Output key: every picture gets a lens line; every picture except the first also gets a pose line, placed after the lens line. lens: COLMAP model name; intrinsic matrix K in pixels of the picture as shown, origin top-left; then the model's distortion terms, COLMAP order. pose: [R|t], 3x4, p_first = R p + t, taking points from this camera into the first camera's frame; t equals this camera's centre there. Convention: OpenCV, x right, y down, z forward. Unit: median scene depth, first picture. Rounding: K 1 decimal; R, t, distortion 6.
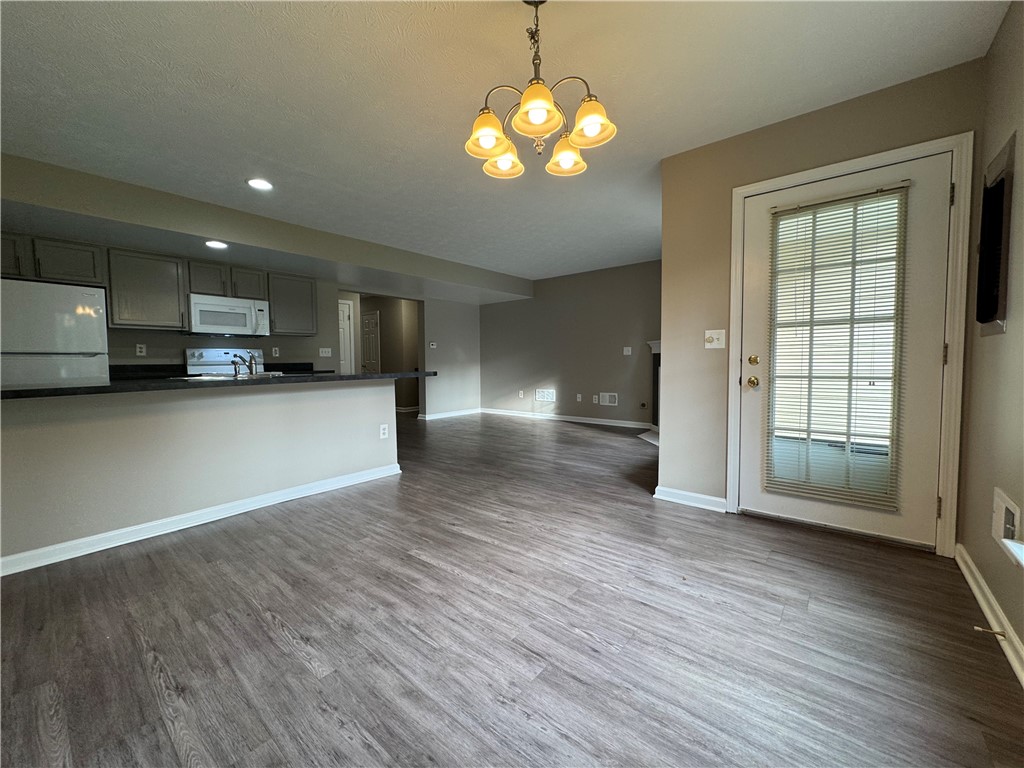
lens RADIAL K [[406.7, 0, 511.8], [0, 406.7, 382.2], [0, 0, 1]] dist [0.000590, 0.000252]
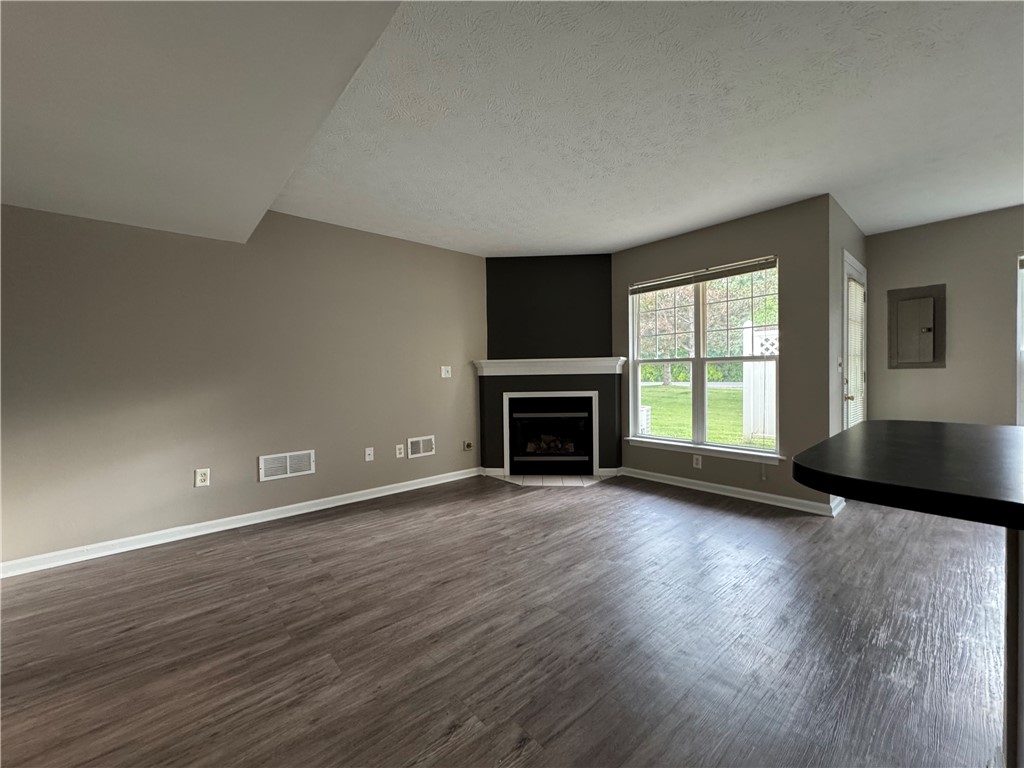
lens RADIAL K [[406.7, 0, 508.9], [0, 406.7, 382.9], [0, 0, 1]] dist [0.000590, 0.000252]
pose [[0.155112, -0.004397, 0.987887, -0.435867], [0.062699, 0.998018, -0.005402, -0.054228], [-0.985905, 0.062778, 0.155081, 0.908758]]
